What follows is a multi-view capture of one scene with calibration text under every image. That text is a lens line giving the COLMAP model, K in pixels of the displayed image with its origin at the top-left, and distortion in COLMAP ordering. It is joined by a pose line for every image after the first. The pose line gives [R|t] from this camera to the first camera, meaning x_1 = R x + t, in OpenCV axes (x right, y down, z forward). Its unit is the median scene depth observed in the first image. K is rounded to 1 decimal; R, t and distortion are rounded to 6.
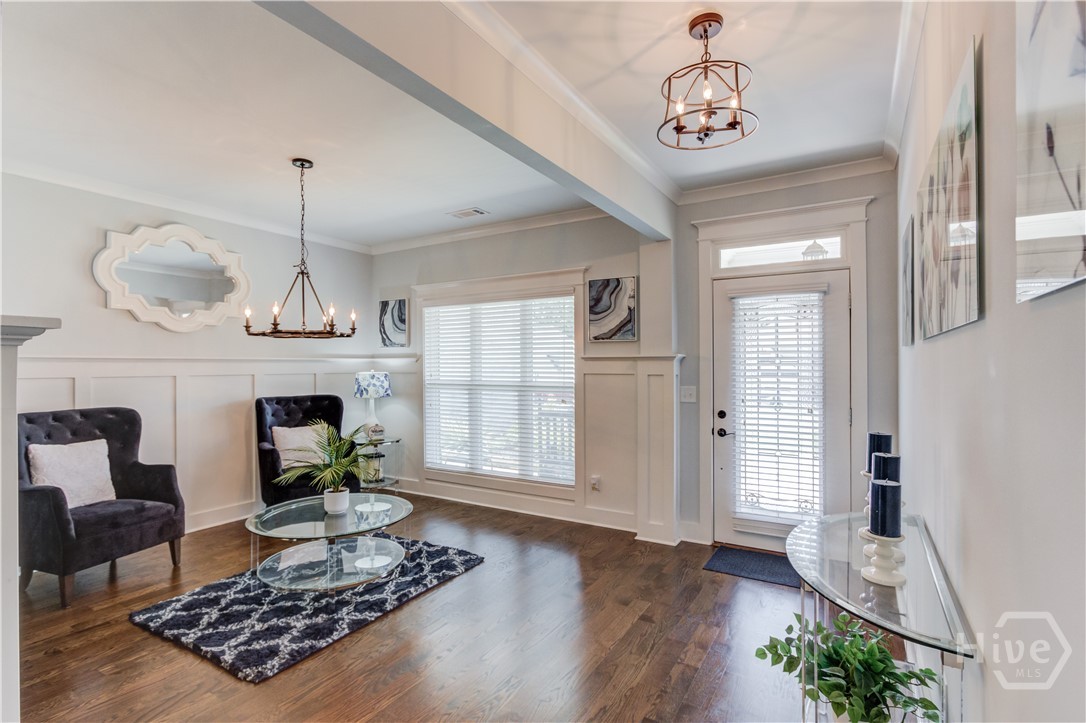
lens RADIAL K [[519.7, 0, 543.0], [0, 519.7, 361.5], [0, 0, 1]] dist [0.001190, 0.000158]
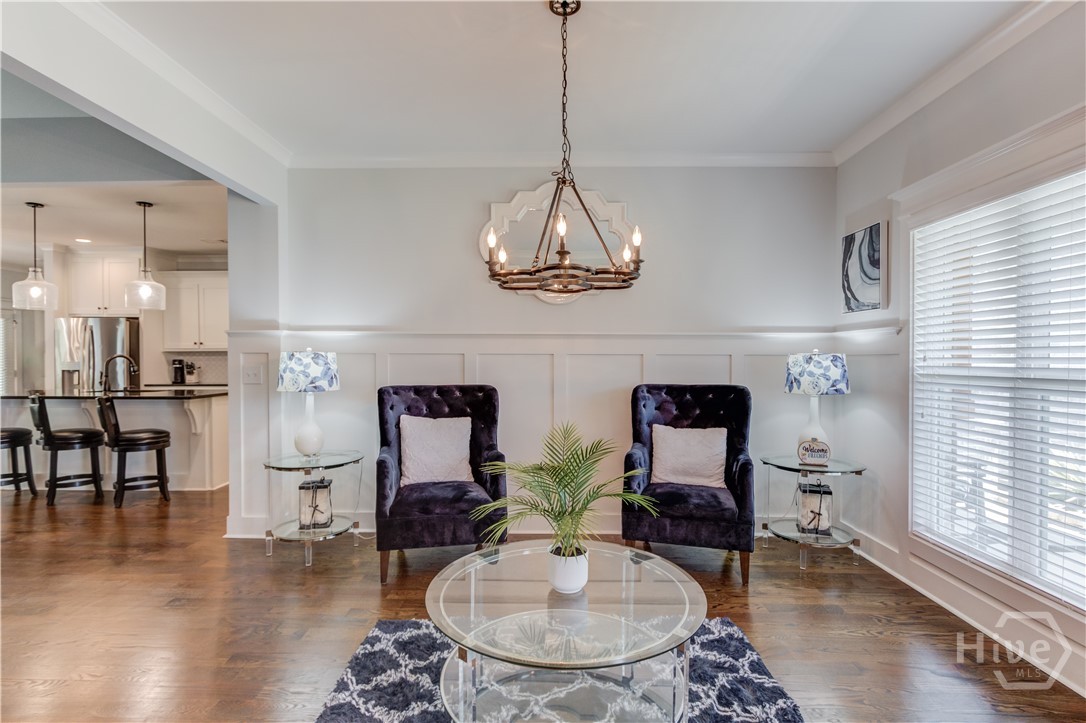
lens RADIAL K [[519.2, 0, 543.0], [0, 519.2, 368.5], [0, 0, 1]] dist [0.001867, 0.000479]
pose [[0.502011, 0.018800, -0.864657, 0.051589], [0.002385, 0.999730, 0.023121, 0.029729], [0.864858, -0.013669, 0.501830, 0.515730]]
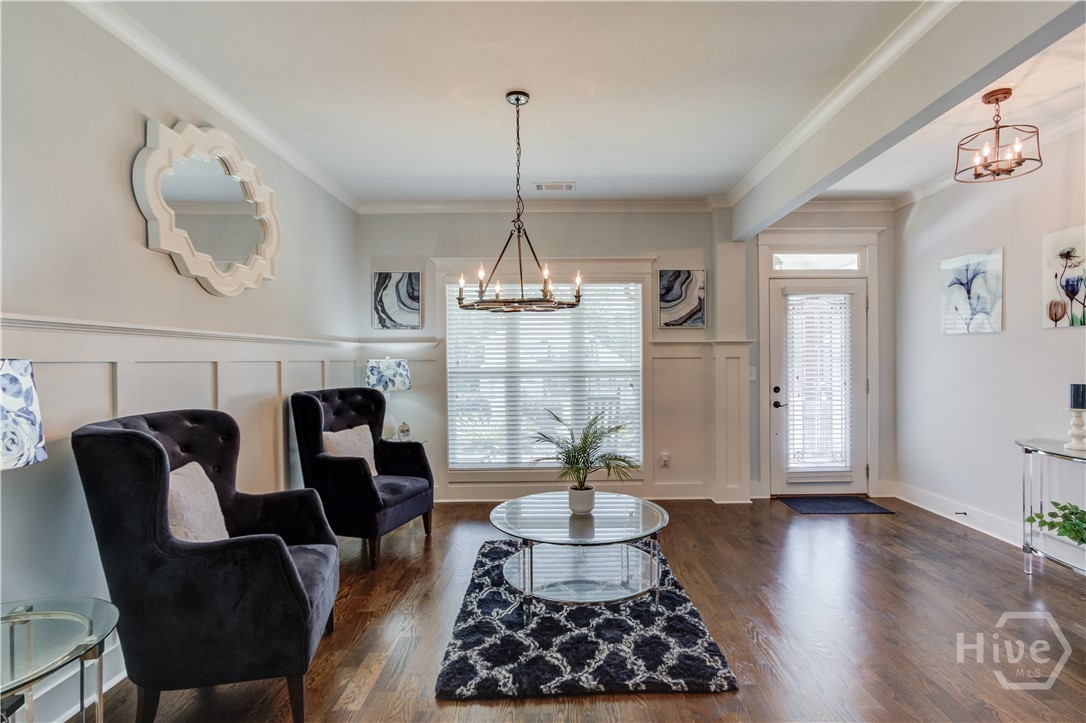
lens RADIAL K [[521.0, 0, 570.1], [0, 521.0, 359.5], [0, 0, 1]] dist [0.002234, 0.000018]
pose [[0.848166, -0.004166, 0.529715, -0.647002], [0.001908, 0.999987, 0.004810, 0.021928], [-0.529728, -0.003069, 0.848162, 0.198272]]
